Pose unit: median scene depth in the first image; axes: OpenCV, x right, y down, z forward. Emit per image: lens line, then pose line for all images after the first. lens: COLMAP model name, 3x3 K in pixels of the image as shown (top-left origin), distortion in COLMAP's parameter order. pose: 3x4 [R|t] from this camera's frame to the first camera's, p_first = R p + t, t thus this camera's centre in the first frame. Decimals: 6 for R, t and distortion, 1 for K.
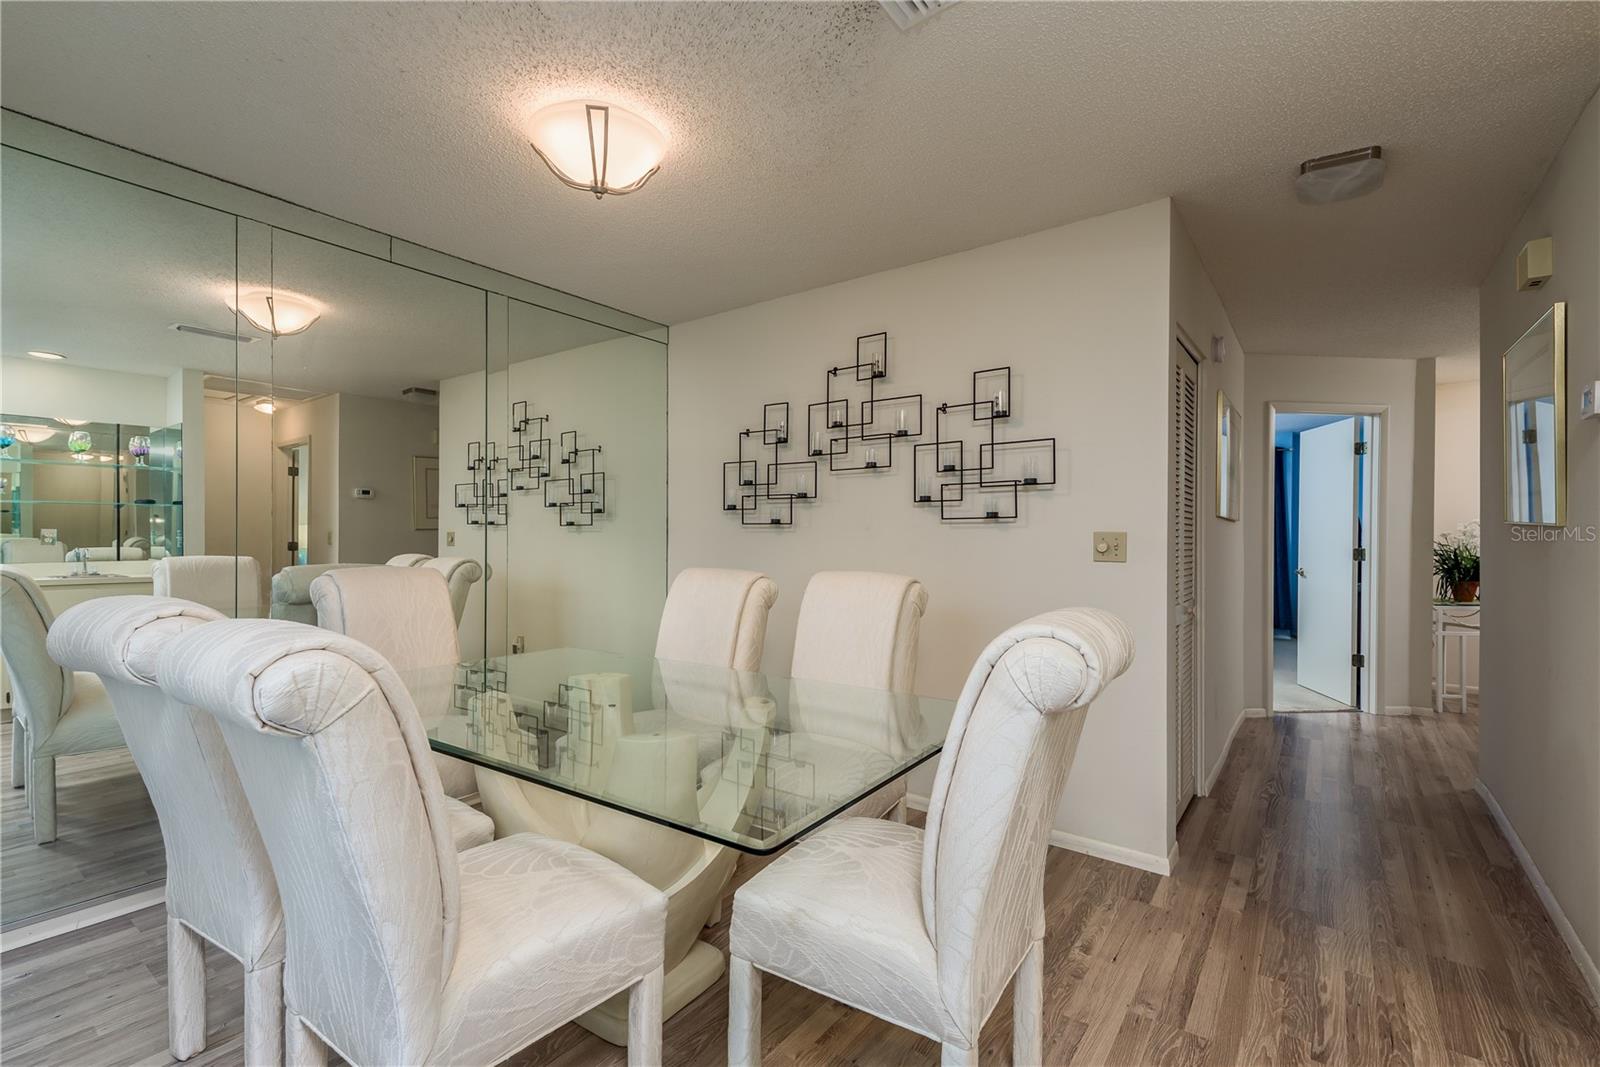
lens RADIAL K [[708.7, 0, 800.0], [0, 708.7, 533.5], [0, 0, 1]] dist [0.000924, 0.000070]
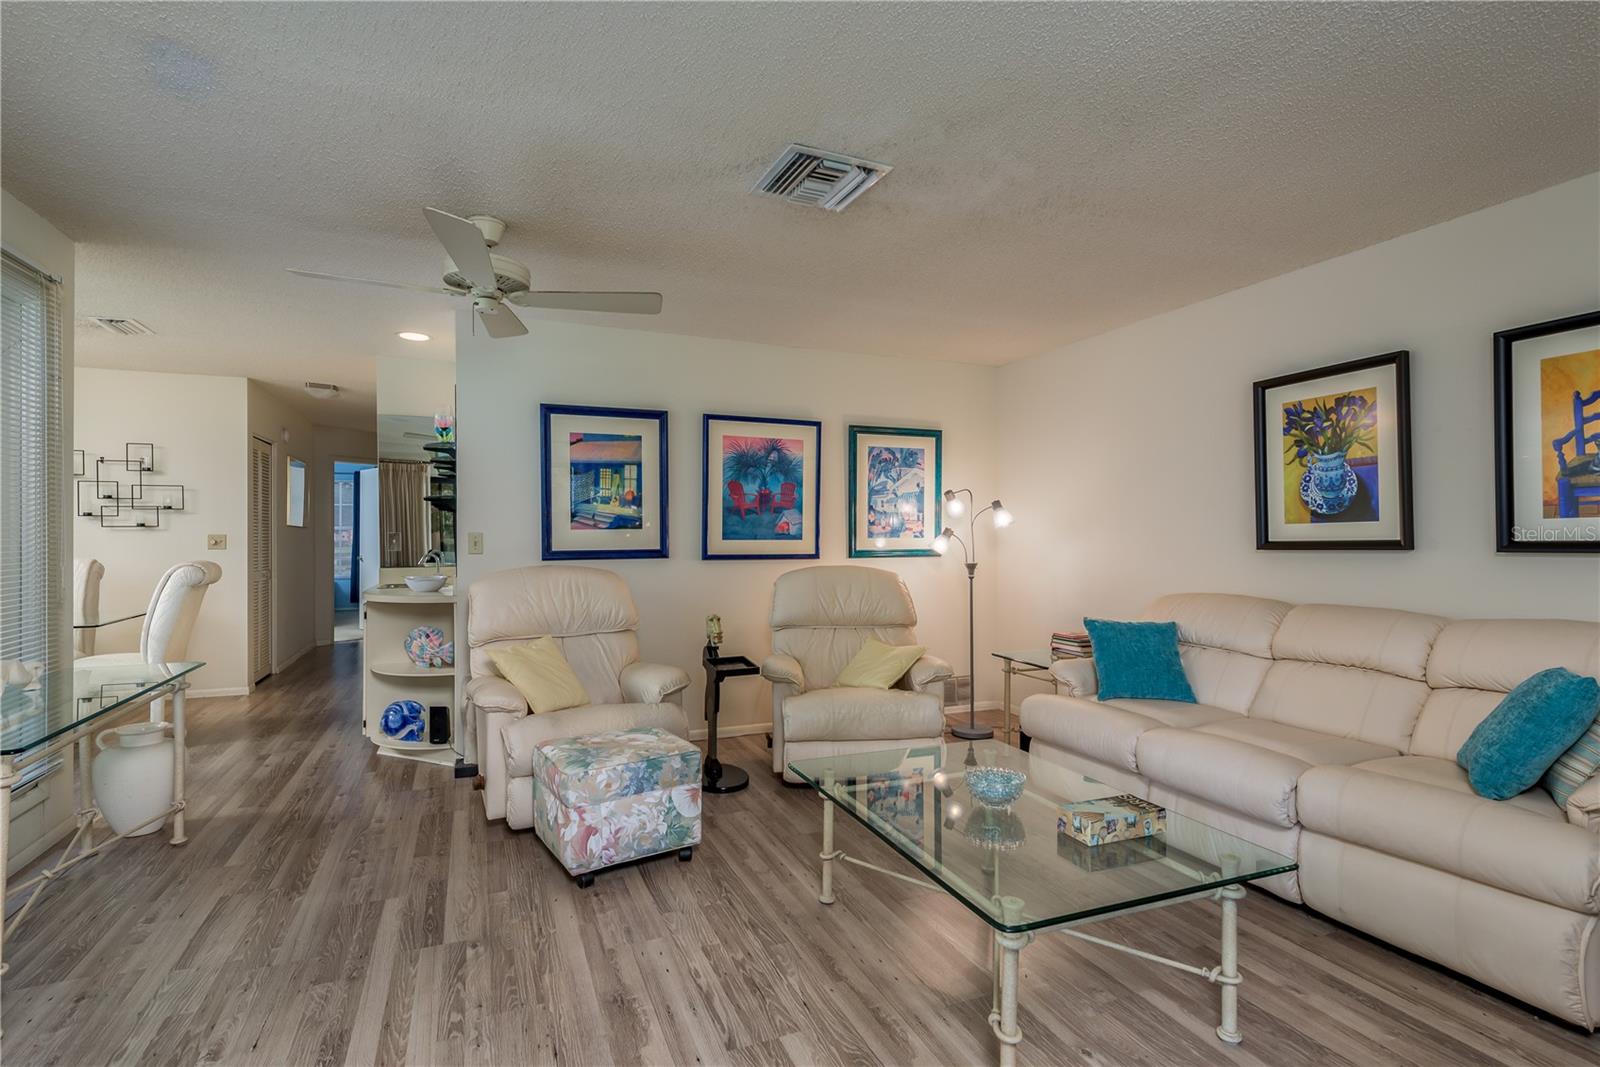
lens RADIAL K [[777.4, 0, 800.0], [0, 777.4, 533.5], [0, 0, 1]] dist [0.015401, -0.000518]
pose [[0.501702, -0.002288, 0.865038, -0.627533], [-0.001699, 0.999992, 0.003631, -0.012370], [-0.865039, -0.003291, 0.501694, -1.481629]]
